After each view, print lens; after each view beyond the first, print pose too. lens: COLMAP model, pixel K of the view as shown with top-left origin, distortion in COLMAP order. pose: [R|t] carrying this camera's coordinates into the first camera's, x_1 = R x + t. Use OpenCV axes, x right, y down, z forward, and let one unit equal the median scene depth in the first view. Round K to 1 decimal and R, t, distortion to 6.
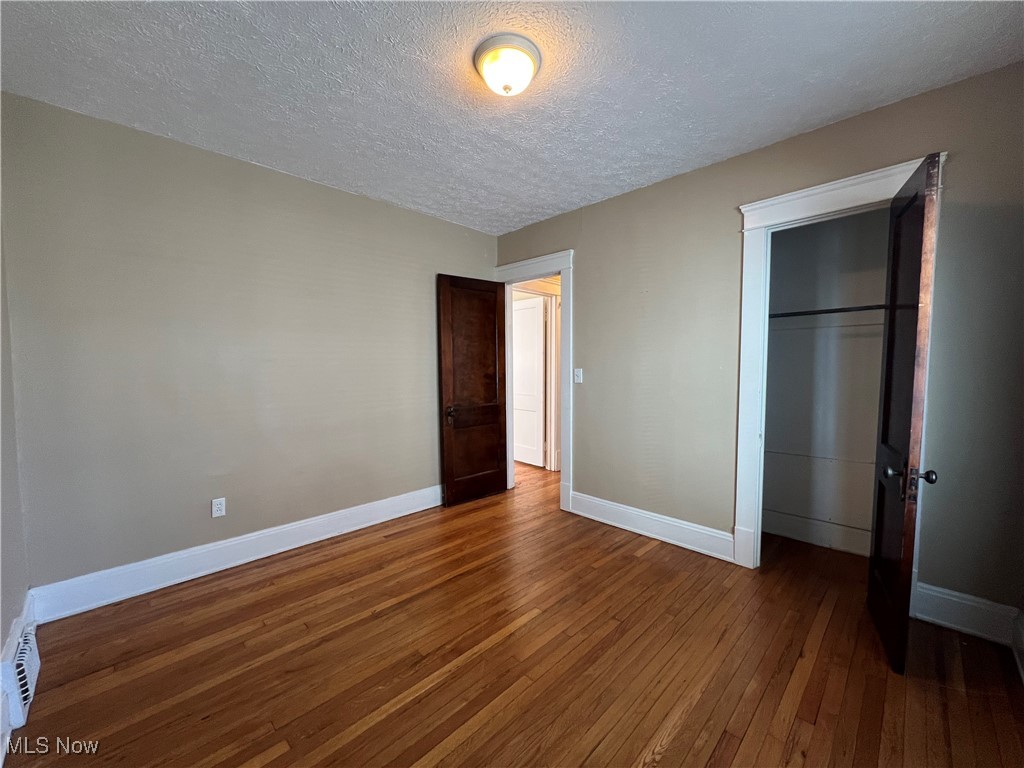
lens RADIAL K [[408.5, 0, 512.7], [0, 408.5, 386.0], [0, 0, 1]] dist [-0.001640, 0.000403]
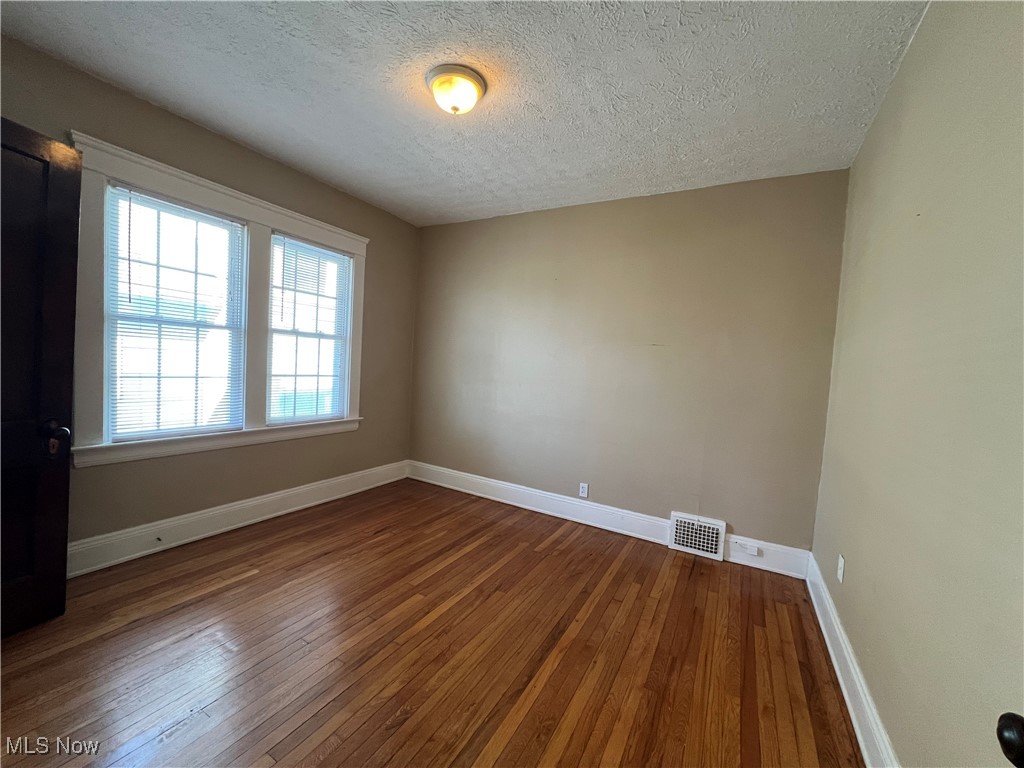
lens RADIAL K [[448.5, 0, 524.0], [0, 448.5, 391.2], [0, 0, 1]] dist [-0.000485, -0.000069]
pose [[-0.961179, -0.041725, -0.272752, 0.084895], [-0.074301, 0.991126, 0.110218, -0.082428], [0.265733, 0.126205, -0.955750, 1.829342]]
